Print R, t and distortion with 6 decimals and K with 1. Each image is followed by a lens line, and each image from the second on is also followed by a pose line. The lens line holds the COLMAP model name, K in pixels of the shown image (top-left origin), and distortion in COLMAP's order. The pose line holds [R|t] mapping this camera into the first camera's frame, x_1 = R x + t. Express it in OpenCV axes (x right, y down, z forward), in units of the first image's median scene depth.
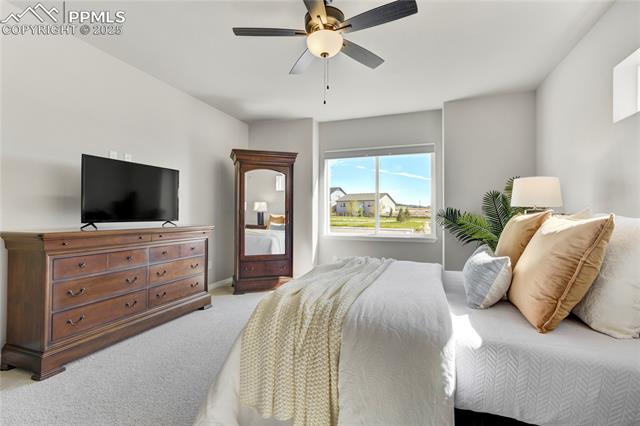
lens RADIAL K [[292.5, 0, 318.7], [0, 292.5, 213.4], [0, 0, 1]] dist [-0.012088, 0.011641]
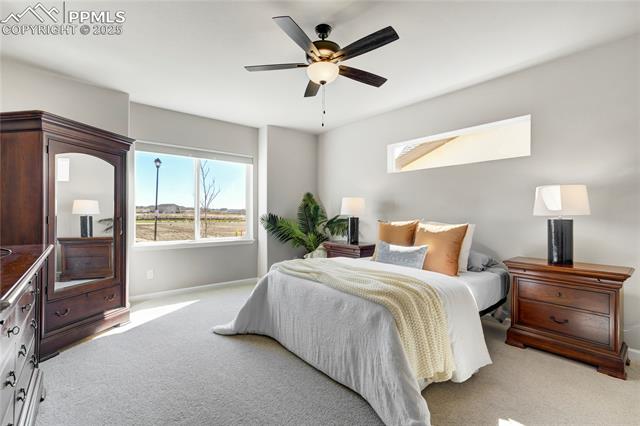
lens RADIAL K [[292.5, 0, 315.4], [0, 292.5, 213.2], [0, 0, 1]] dist [-0.012088, 0.011641]
pose [[0.504250, 0.003240, 0.863552, -0.621782], [-0.004330, 0.999990, -0.001224, -0.024511], [-0.863547, -0.003122, 0.504259, 0.287046]]
